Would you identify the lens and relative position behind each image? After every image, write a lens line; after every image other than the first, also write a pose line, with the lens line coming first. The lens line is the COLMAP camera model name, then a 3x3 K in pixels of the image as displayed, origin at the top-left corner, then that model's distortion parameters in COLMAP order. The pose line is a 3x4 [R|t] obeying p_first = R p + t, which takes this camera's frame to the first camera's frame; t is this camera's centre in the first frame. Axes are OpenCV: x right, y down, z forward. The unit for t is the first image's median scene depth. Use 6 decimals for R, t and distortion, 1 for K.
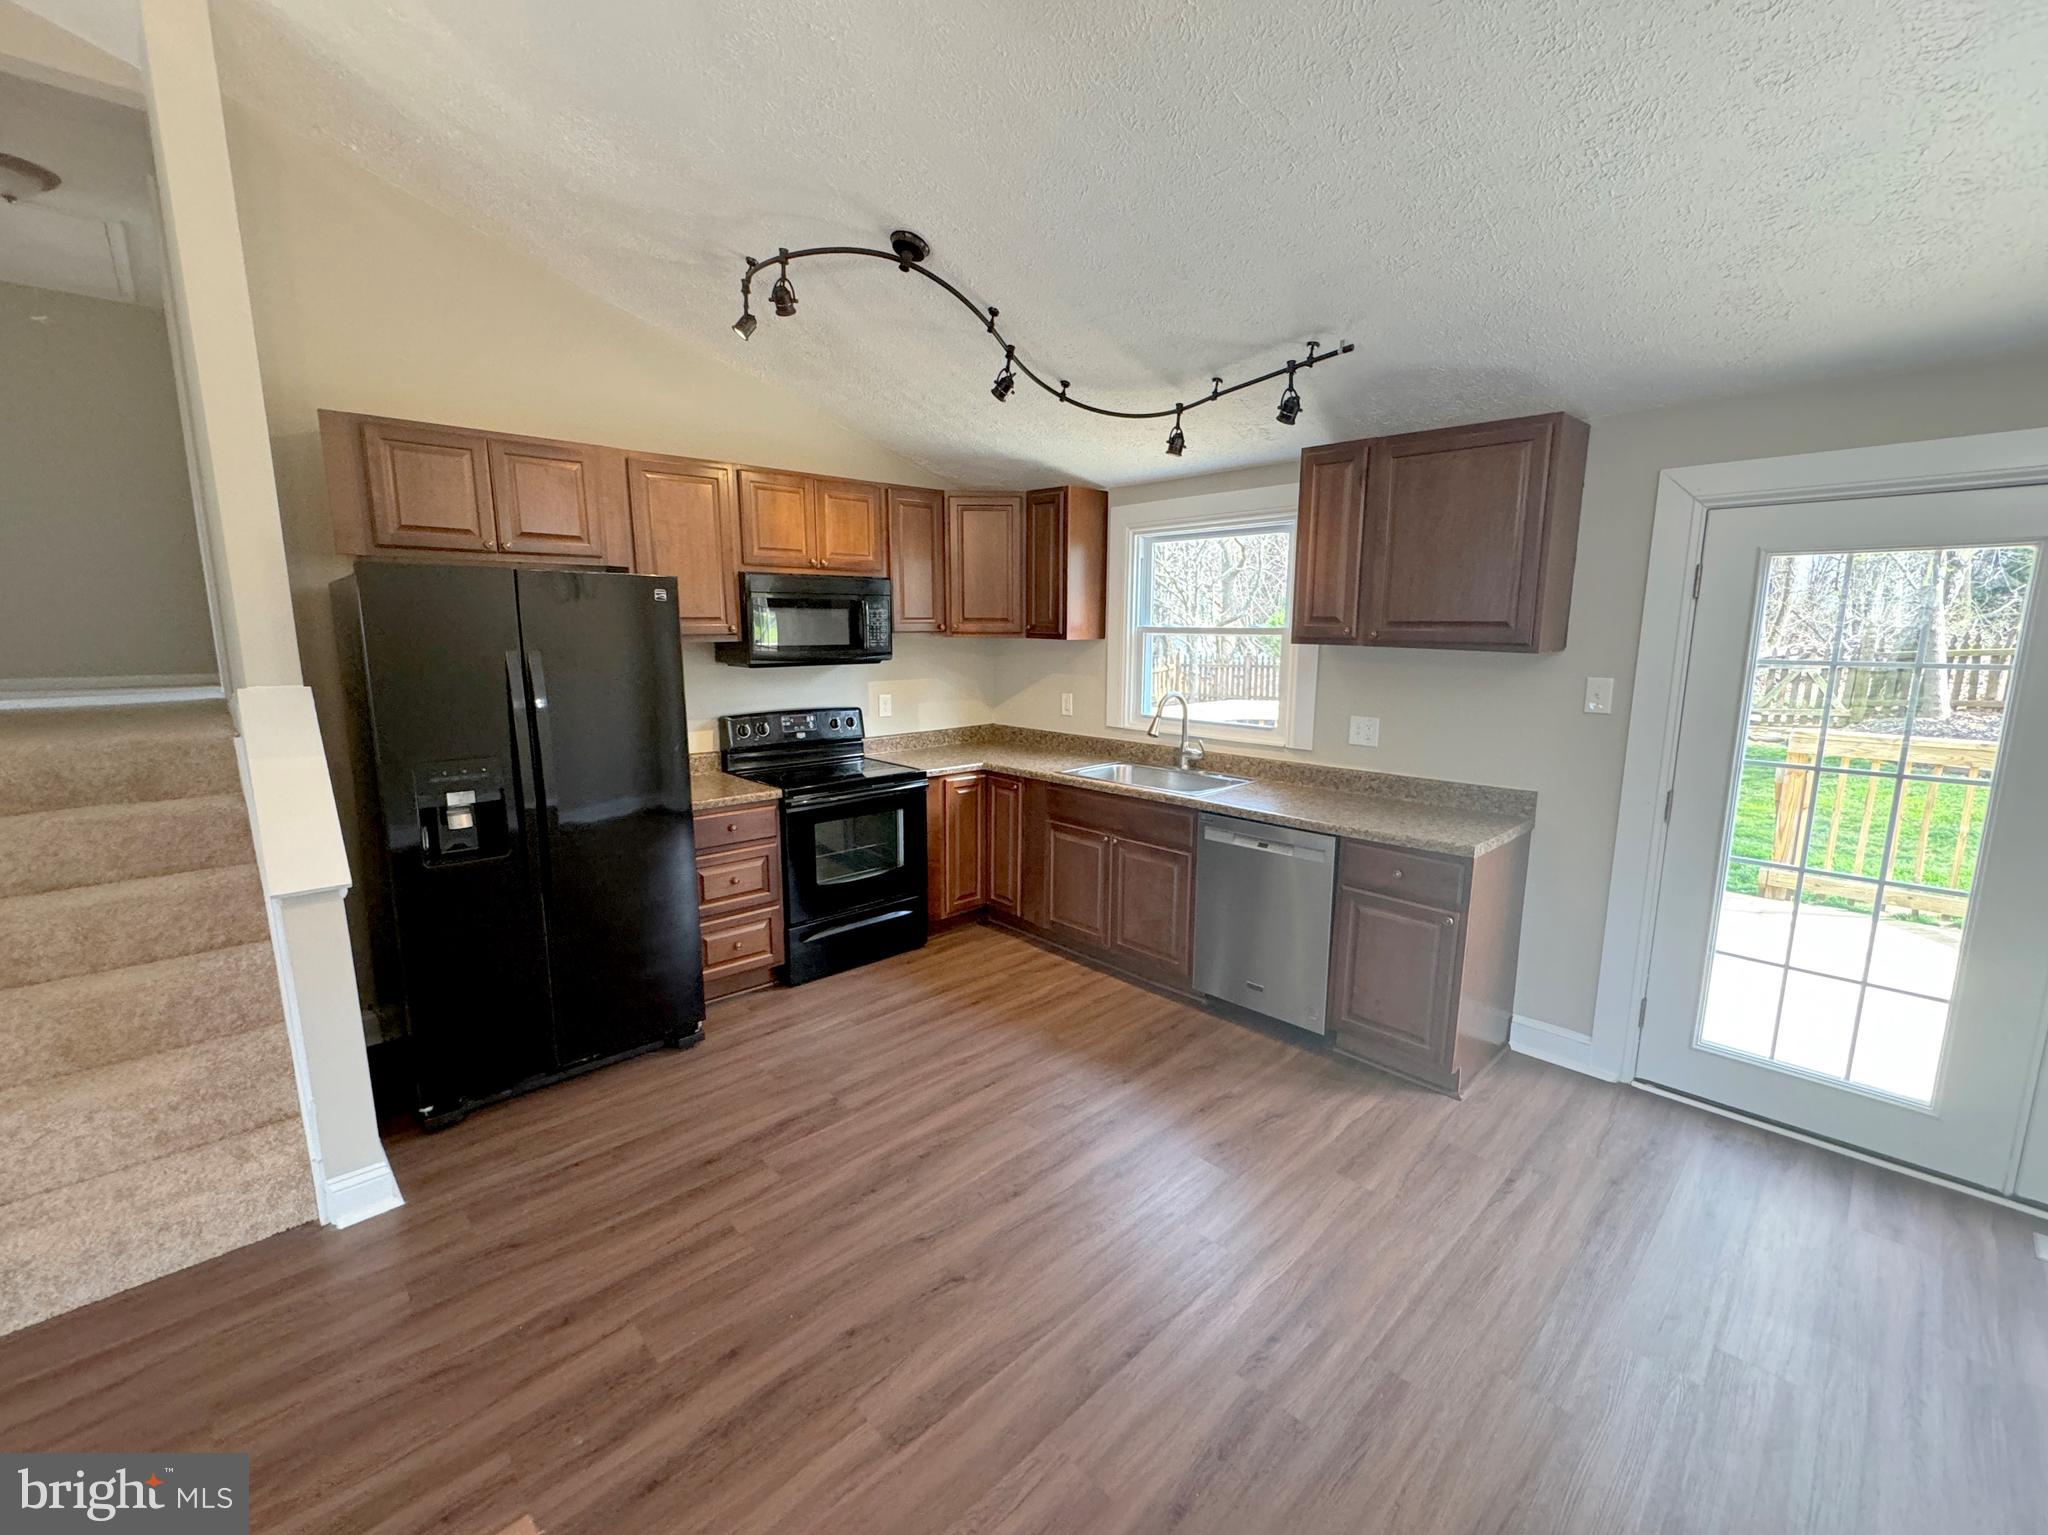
lens RADIAL K [[821.1, 0, 1029.7], [0, 821.1, 765.2], [0, 0, 1]] dist [-0.002093, -0.000443]
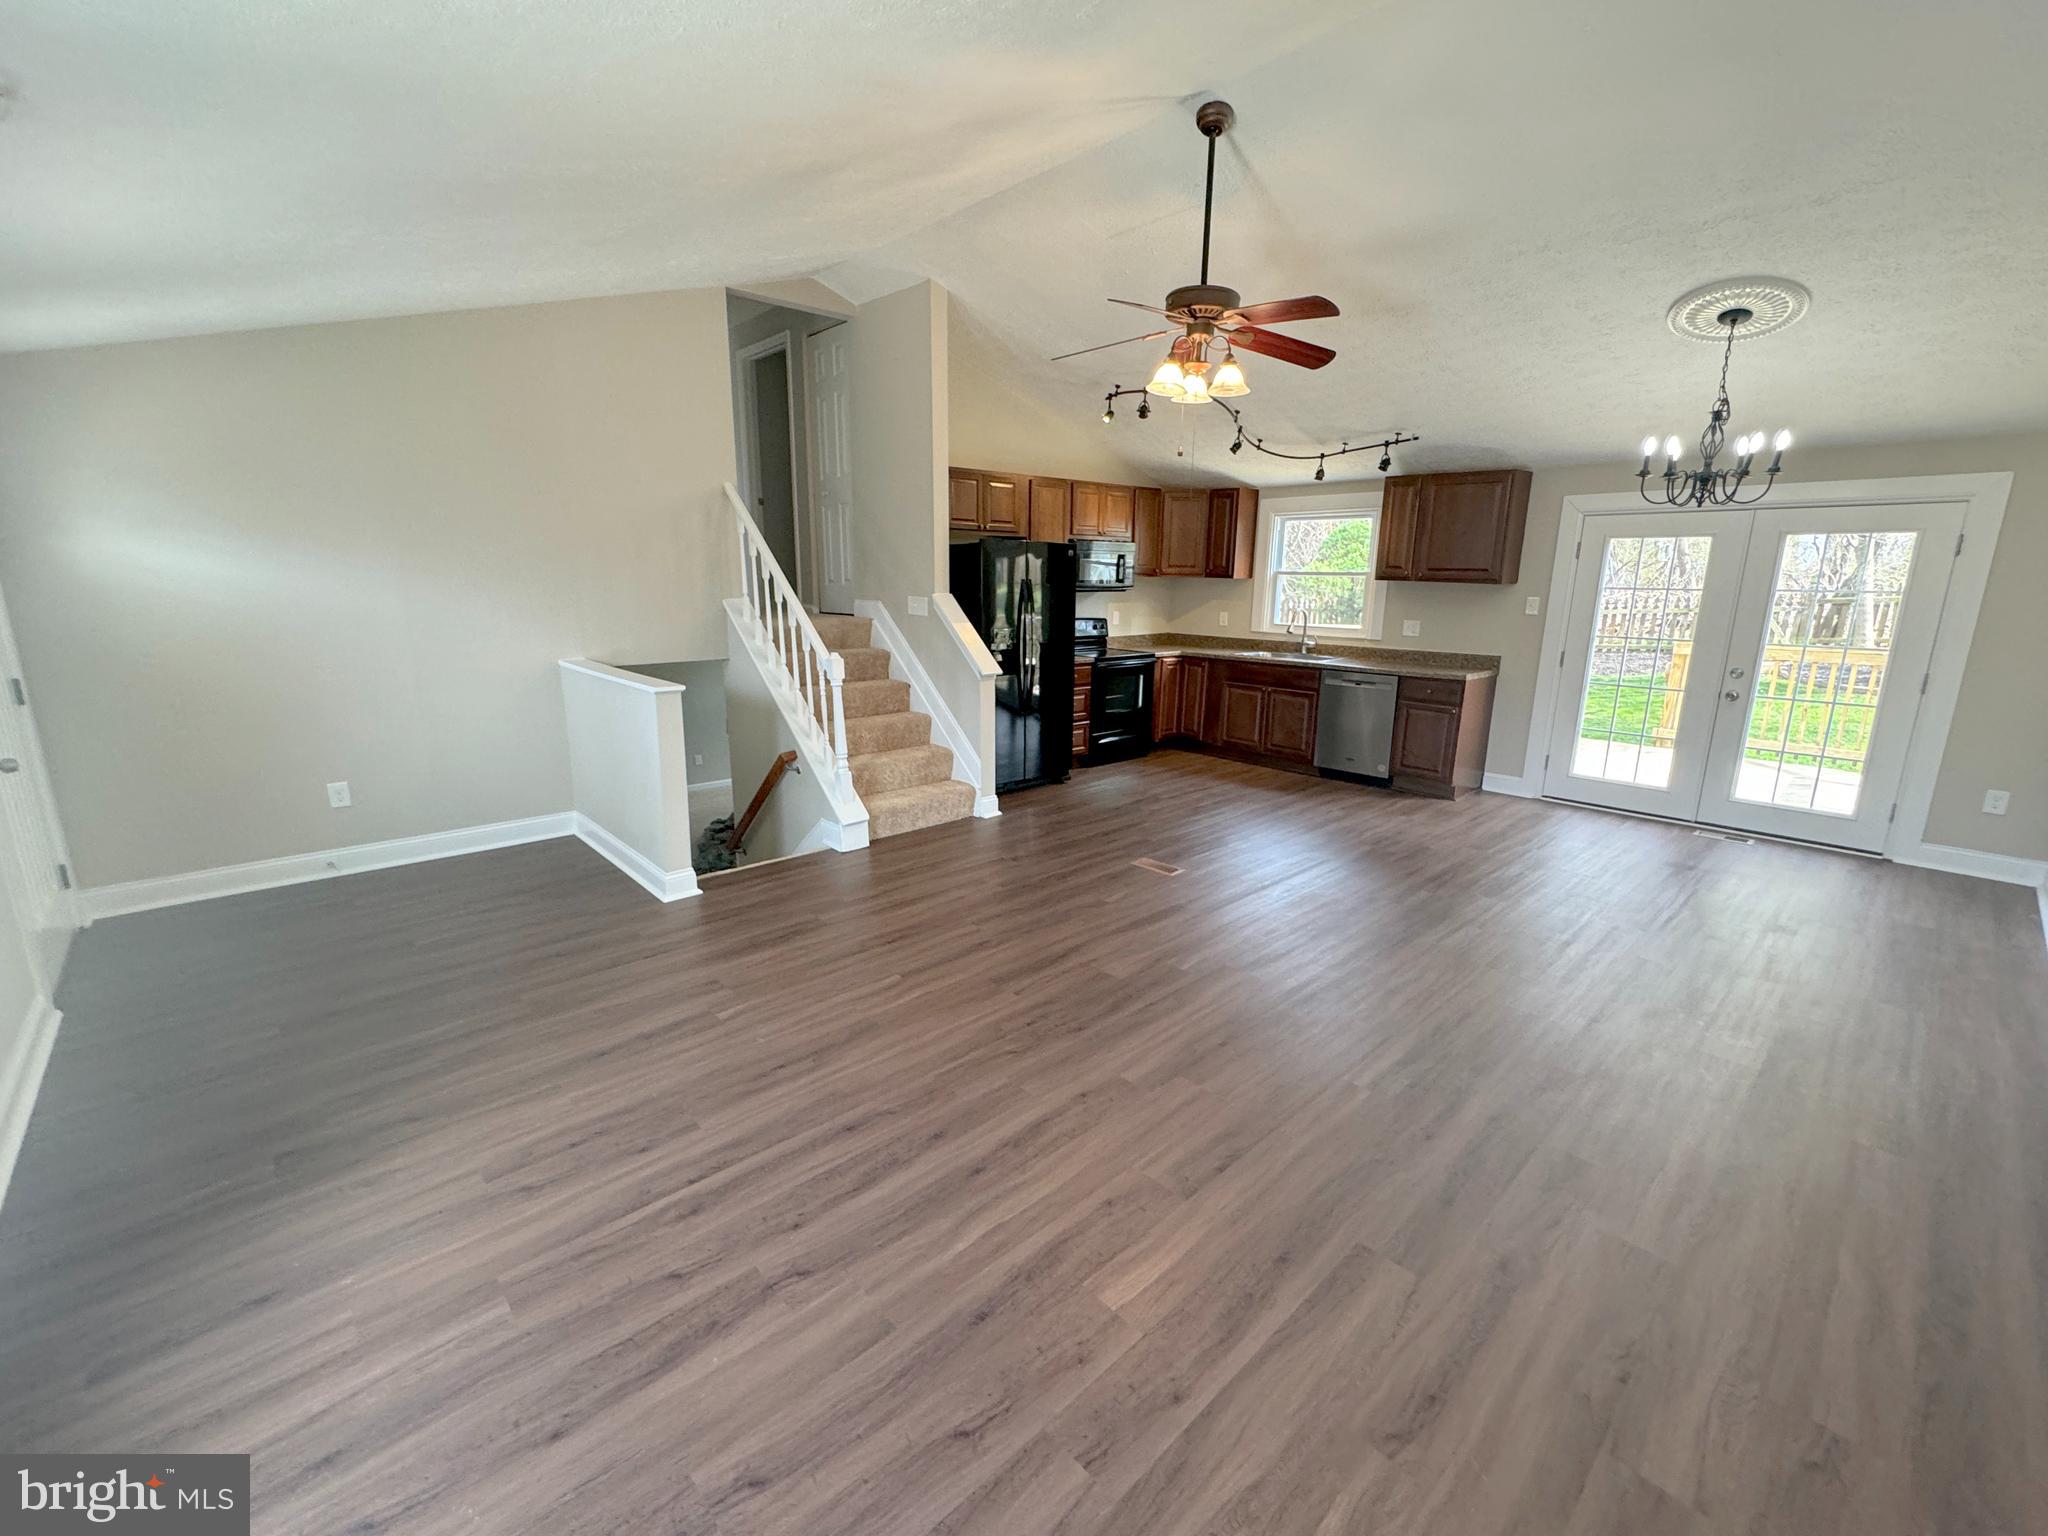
lens RADIAL K [[821.1, 0, 1017.3], [0, 821.1, 762.3], [0, 0, 1]] dist [-0.002093, -0.000443]
pose [[0.999583, 0.013013, -0.025785, -0.405772], [-0.011501, 0.998254, 0.057939, 0.153710], [0.026494, -0.057618, 0.997987, -0.839343]]
